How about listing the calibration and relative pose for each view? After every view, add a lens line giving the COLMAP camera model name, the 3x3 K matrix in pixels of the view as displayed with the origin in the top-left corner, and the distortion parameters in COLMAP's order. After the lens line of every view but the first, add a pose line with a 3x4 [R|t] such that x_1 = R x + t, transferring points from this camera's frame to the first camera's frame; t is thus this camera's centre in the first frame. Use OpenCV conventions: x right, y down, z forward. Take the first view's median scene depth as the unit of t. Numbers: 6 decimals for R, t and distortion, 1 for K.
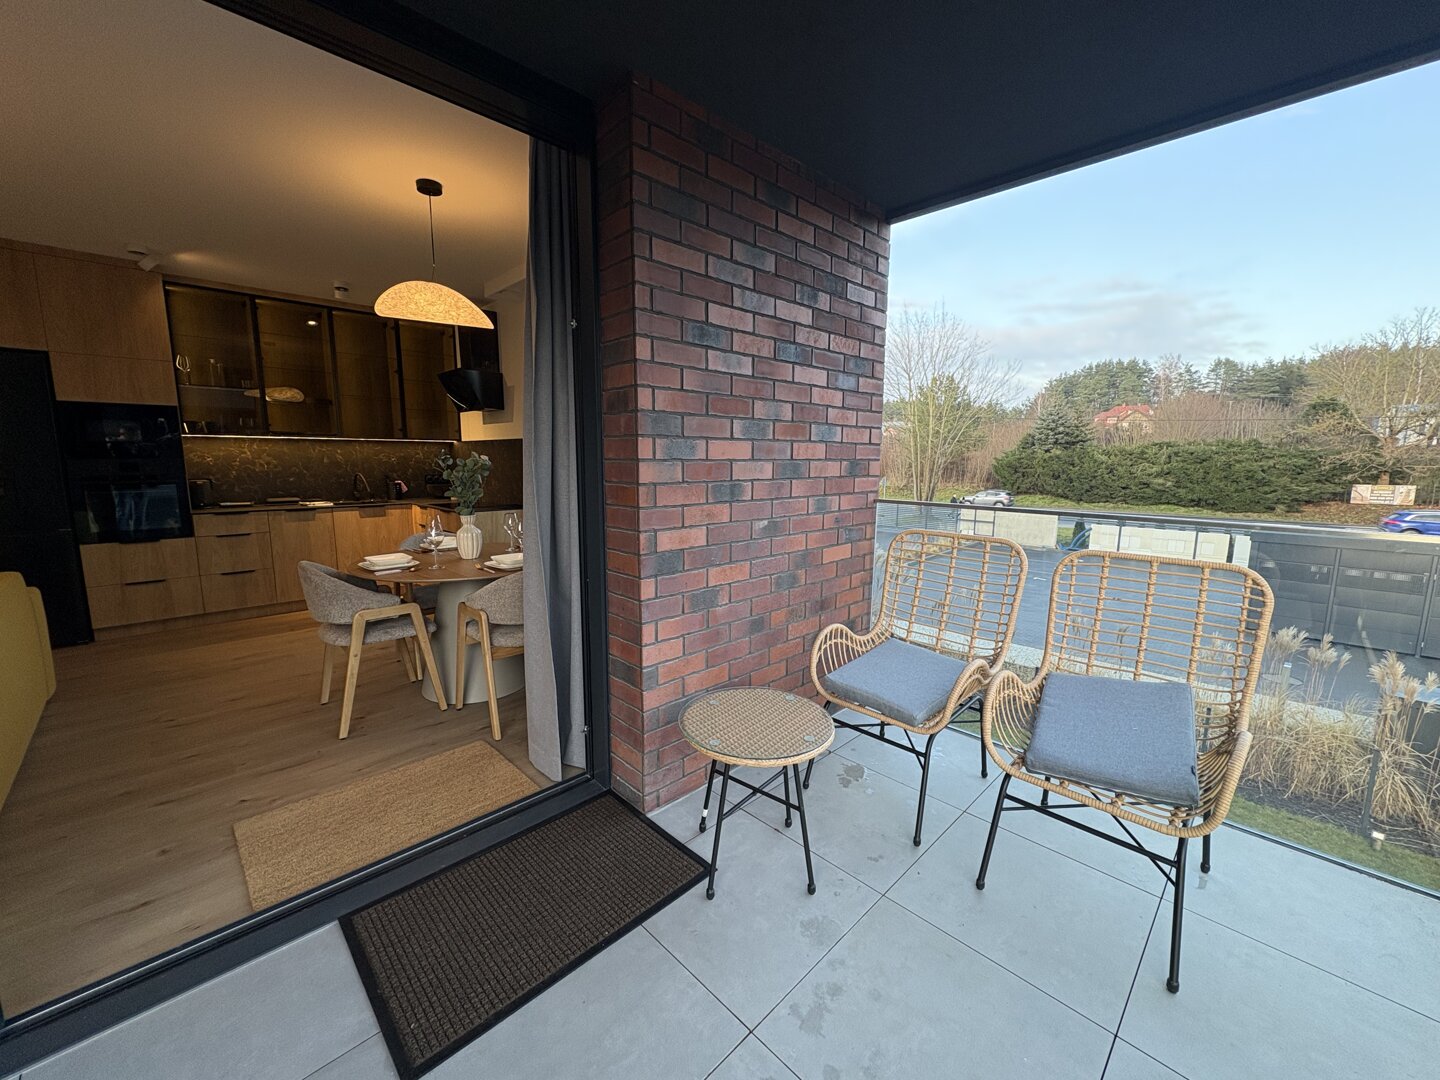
lens RADIAL K [[571.0, 0, 716.0], [0, 571.0, 542.7], [0, 0, 1]] dist [0.002804, 0.000280]
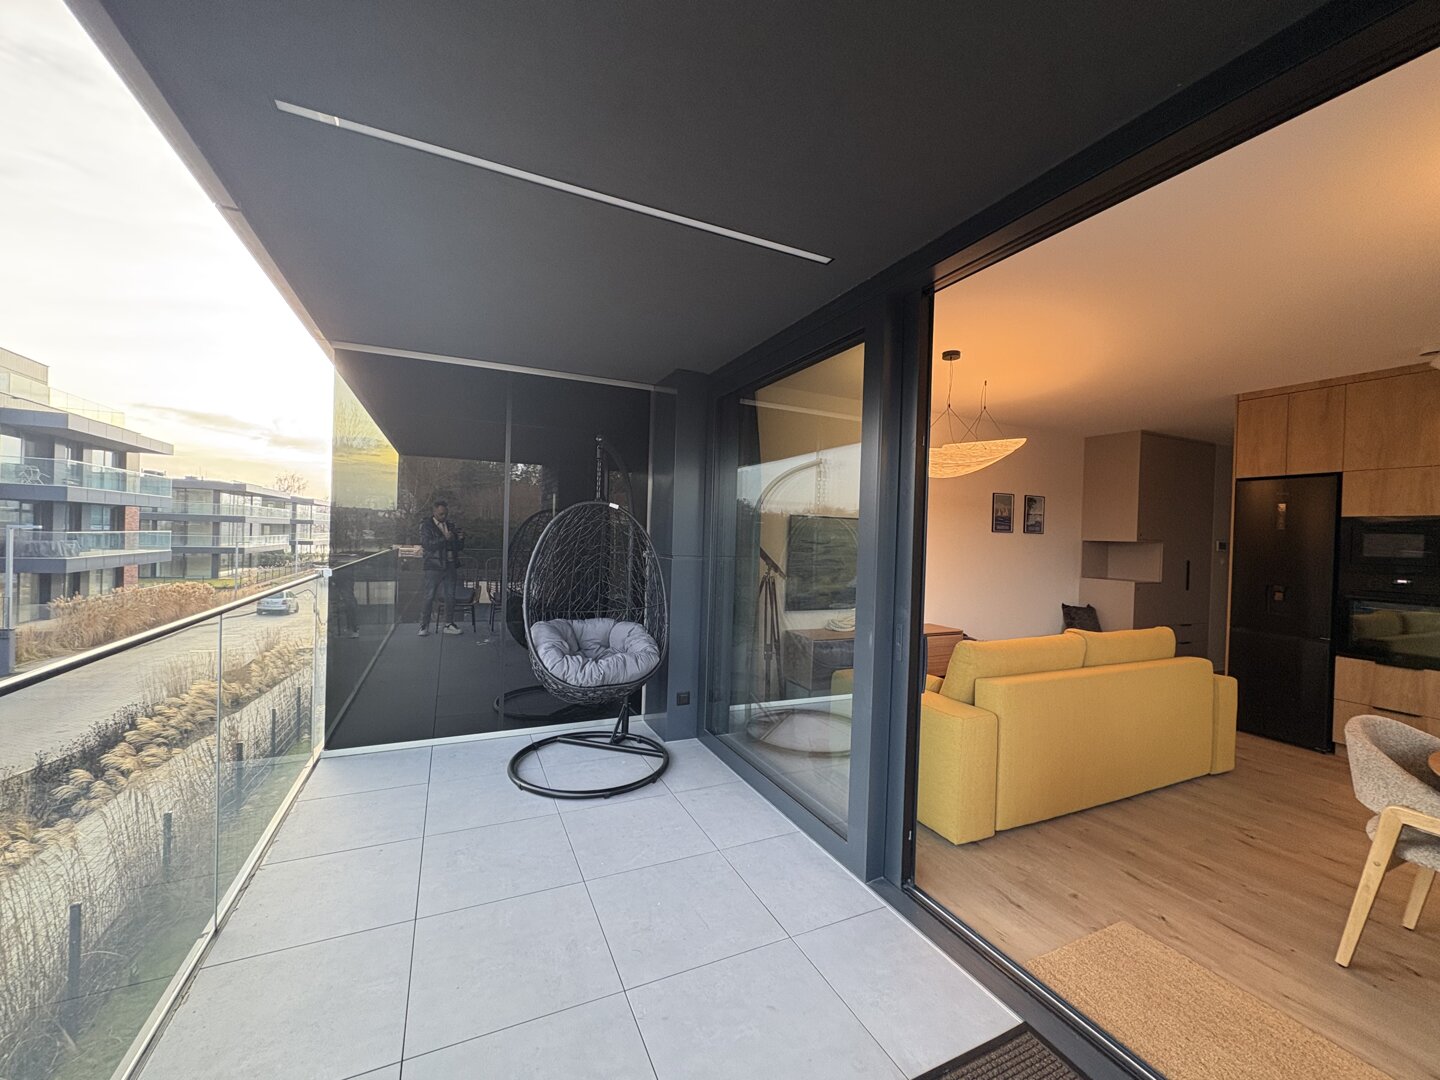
lens RADIAL K [[571.0, 0, 719.9], [0, 571.0, 539.3], [0, 0, 1]] dist [0.002804, 0.000280]
pose [[-0.332643, -0.013279, -0.942959, 0.340448], [-0.171111, 0.984154, 0.046503, -0.097371], [0.927399, 0.176819, -0.329644, 0.477120]]
